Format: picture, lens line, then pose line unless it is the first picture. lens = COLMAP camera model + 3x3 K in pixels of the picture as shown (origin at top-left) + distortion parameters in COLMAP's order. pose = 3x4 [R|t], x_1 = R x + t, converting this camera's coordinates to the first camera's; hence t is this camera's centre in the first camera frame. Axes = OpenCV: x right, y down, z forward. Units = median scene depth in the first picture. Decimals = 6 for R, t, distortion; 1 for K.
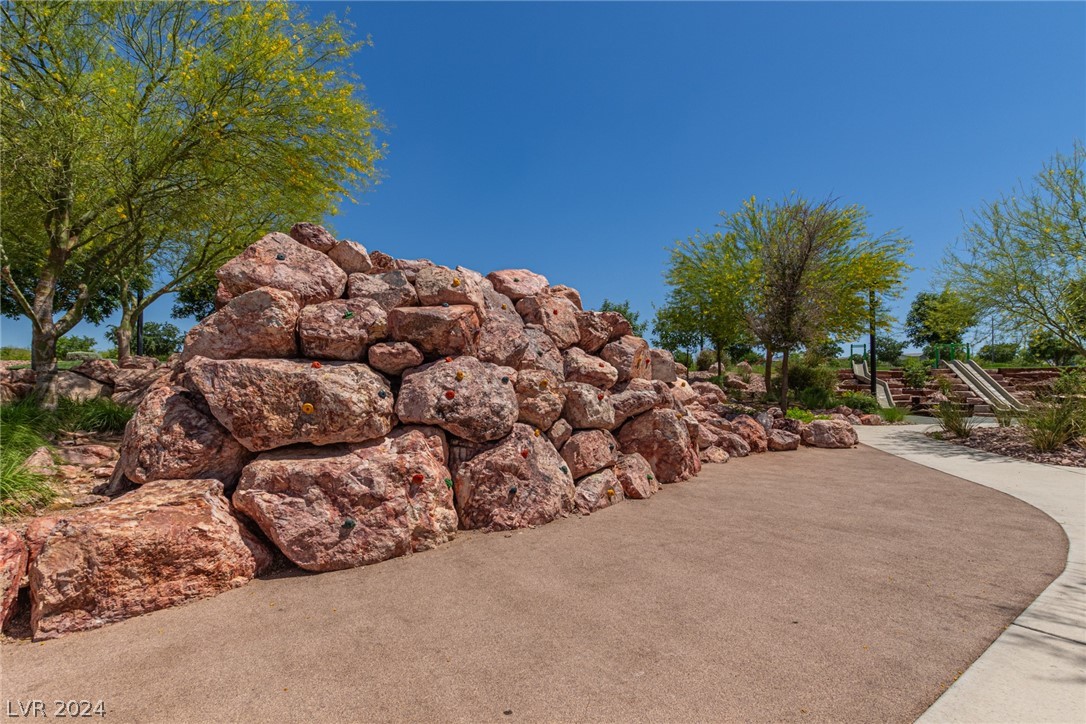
lens RADIAL K [[490.7, 0, 542.0], [0, 490.7, 386.0], [0, 0, 1]] dist [-0.000854, -0.001261]
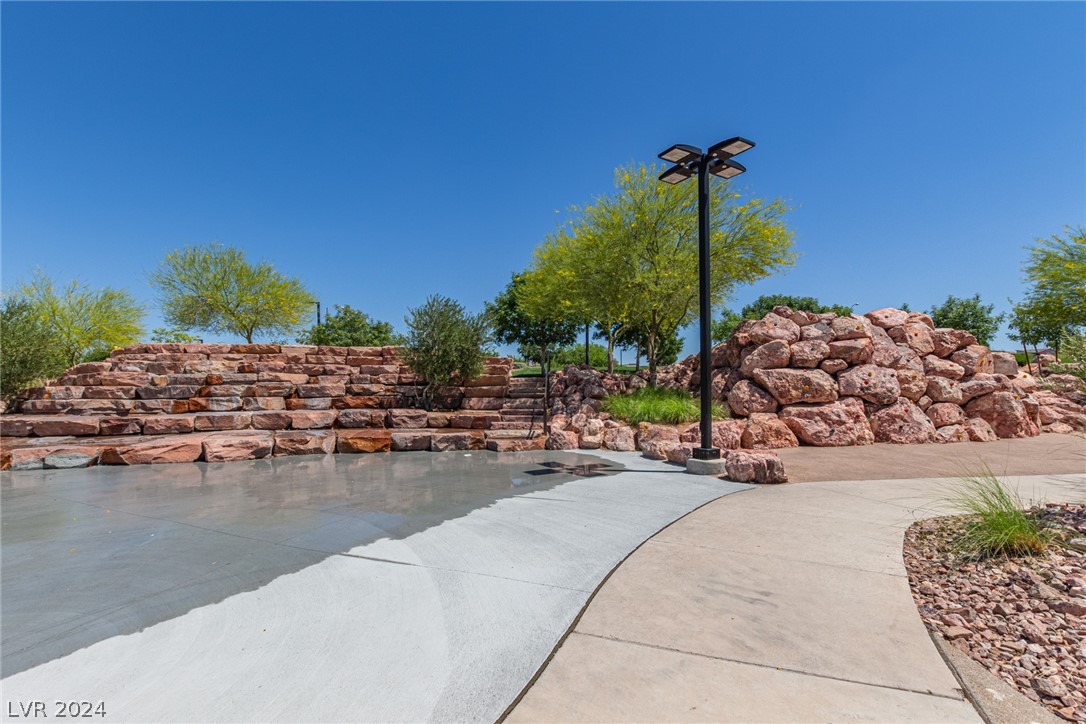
lens RADIAL K [[490.7, 0, 542.0], [0, 490.7, 386.0], [0, 0, 1]] dist [-0.000854, -0.001261]
pose [[0.846531, -0.006513, -0.532299, -0.210277], [0.008827, 0.999959, 0.001802, 0.014377], [0.532266, -0.006224, 0.846554, -1.413699]]
